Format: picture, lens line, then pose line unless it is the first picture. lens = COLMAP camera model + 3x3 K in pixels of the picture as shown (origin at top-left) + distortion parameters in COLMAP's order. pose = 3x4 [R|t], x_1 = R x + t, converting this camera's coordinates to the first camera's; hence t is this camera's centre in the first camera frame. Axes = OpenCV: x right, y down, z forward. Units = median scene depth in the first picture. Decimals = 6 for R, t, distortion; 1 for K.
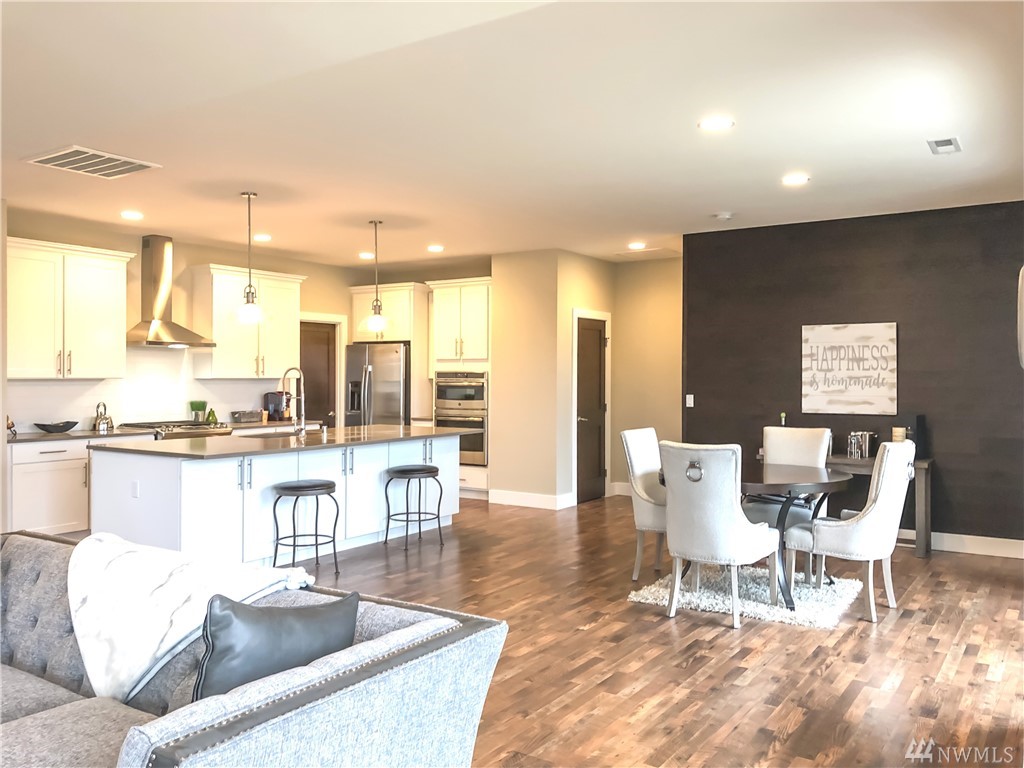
lens RADIAL K [[837.9, 0, 516.9], [0, 837.9, 377.1], [0, 0, 1]] dist [0.038986, -0.051441]
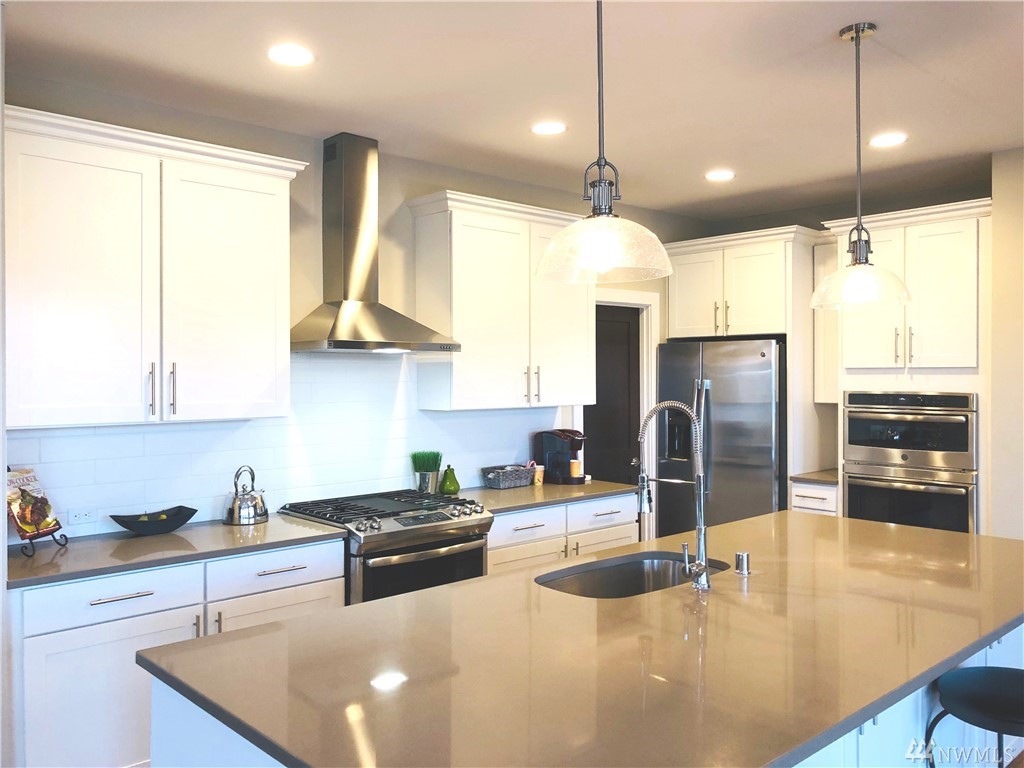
lens RADIAL K [[837.9, 0, 512.1], [0, 837.9, 386.0], [0, 0, 1]] dist [0.038986, -0.051441]
pose [[0.970703, -0.000333, -0.240284, -0.200816], [0.003439, 0.999916, 0.012506, -0.020359], [0.240260, -0.012966, 0.970622, 0.505297]]
